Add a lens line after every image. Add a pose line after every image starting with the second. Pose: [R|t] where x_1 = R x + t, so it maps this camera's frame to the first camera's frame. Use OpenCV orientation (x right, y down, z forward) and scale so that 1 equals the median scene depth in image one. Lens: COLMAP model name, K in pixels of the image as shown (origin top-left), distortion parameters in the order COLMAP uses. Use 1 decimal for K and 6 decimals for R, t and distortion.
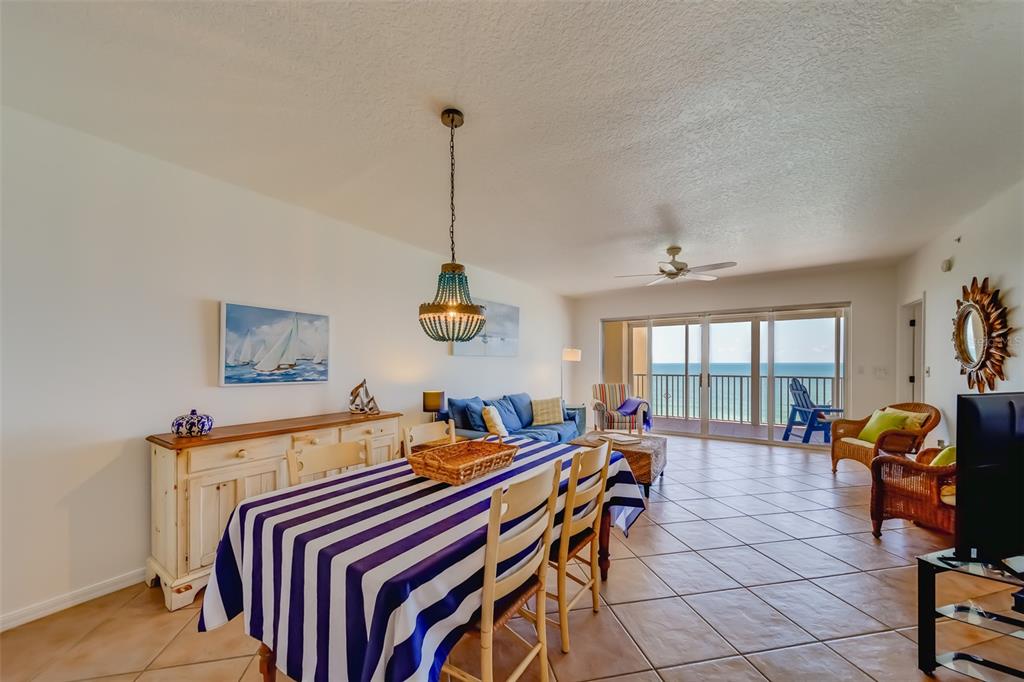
lens RADIAL K [[376.5, 0, 504.9], [0, 376.5, 369.5], [0, 0, 1]] dist [0.008429, 0.000565]
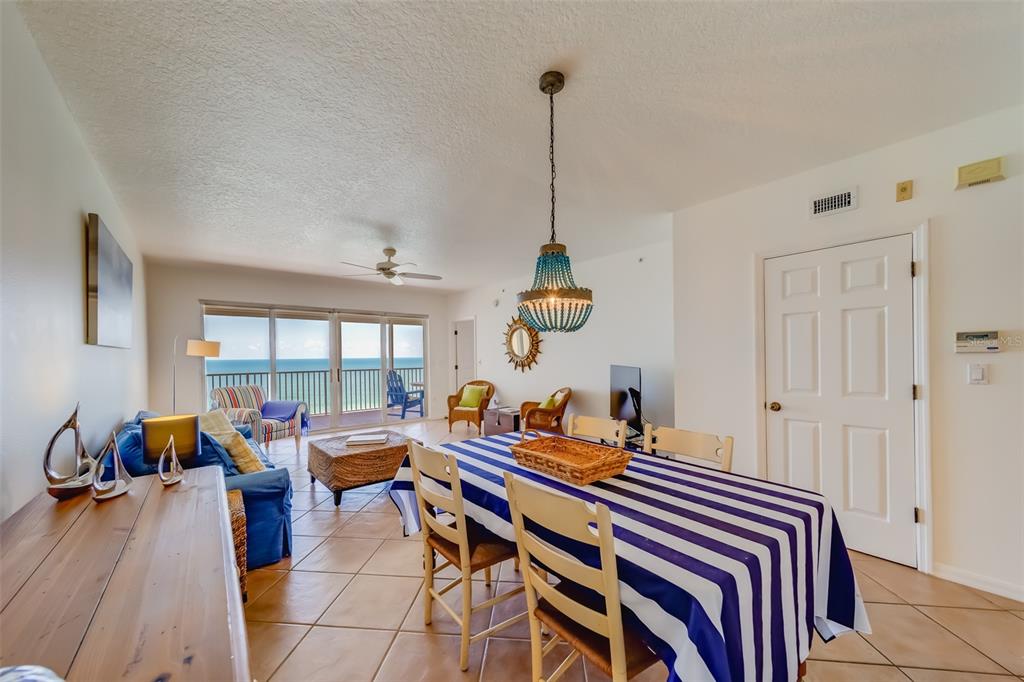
lens RADIAL K [[375.7, 0, 501.8], [0, 375.7, 356.9], [0, 0, 1]] dist [0.001439, -0.000910]
pose [[0.295625, -0.001786, 0.955302, -0.678552], [0.027637, 0.999596, -0.006684, -0.005179], [-0.954904, 0.028378, 0.295555, 0.566972]]
